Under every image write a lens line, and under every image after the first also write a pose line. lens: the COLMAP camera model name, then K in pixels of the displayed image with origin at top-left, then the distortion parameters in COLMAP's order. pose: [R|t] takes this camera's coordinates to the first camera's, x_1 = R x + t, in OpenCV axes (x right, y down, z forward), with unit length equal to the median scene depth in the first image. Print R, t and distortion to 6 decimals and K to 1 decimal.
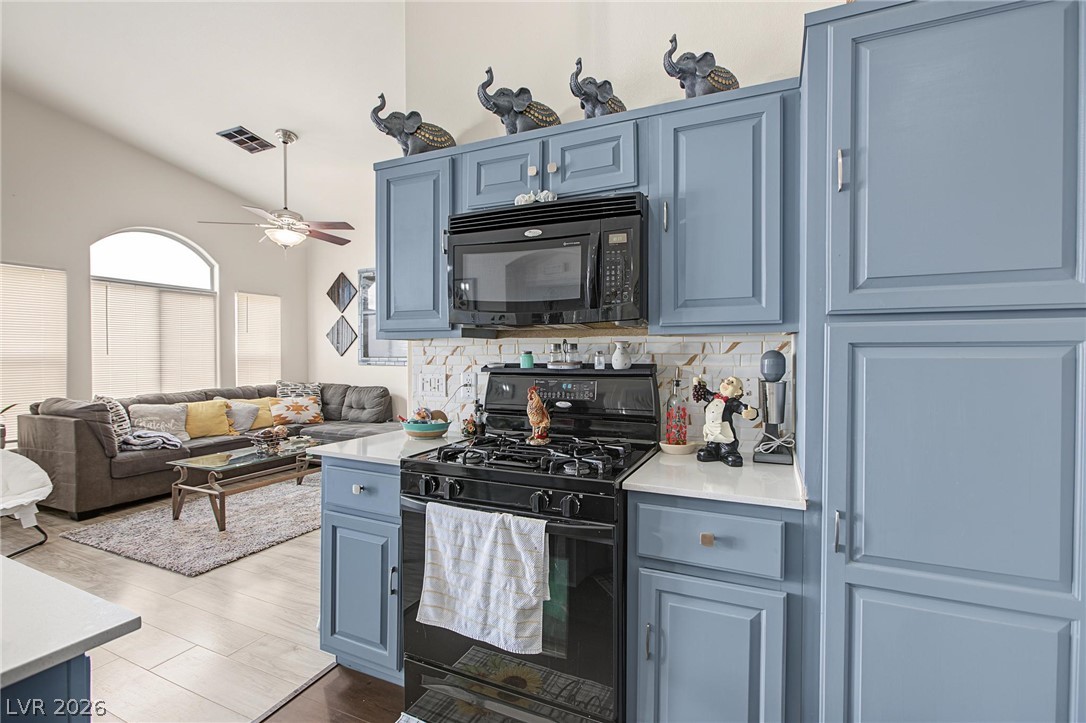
lens RADIAL K [[493.9, 0, 536.9], [0, 493.9, 360.8], [0, 0, 1]] dist [-0.013506, 0.004104]
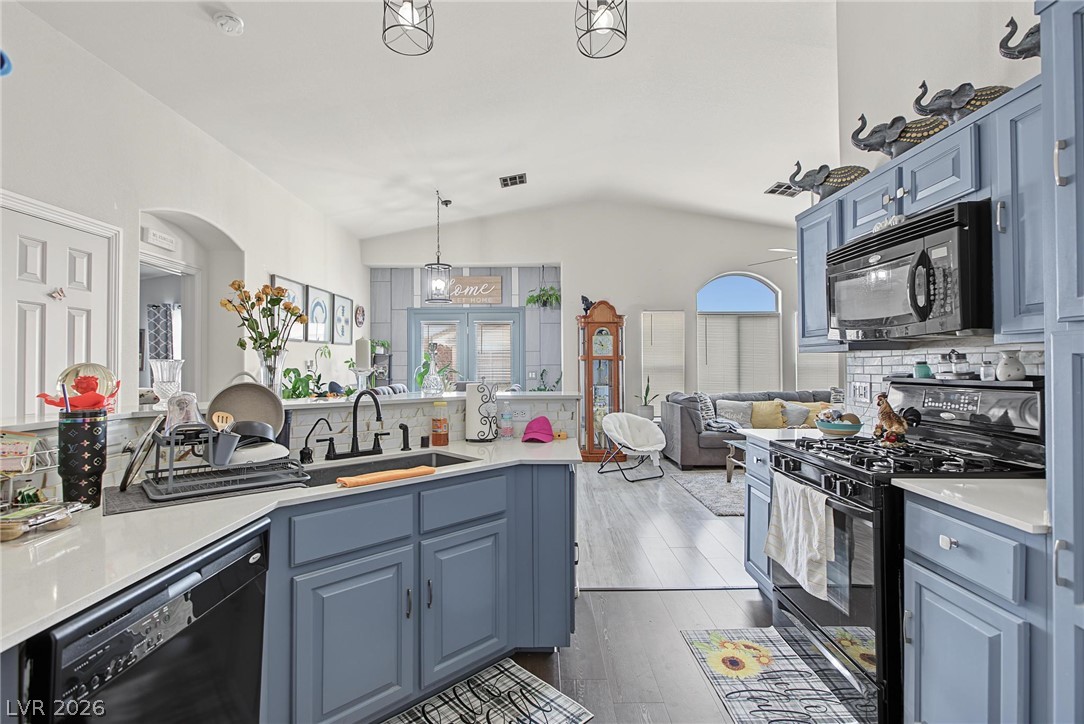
lens RADIAL K [[493.0, 0, 543.4], [0, 493.0, 362.0], [0, 0, 1]] dist [-0.013506, 0.004104]
pose [[0.419603, -0.008460, -0.907668, 0.306107], [-0.004415, 0.999926, -0.011361, -0.001986], [0.907697, 0.008775, 0.419534, -0.072085]]
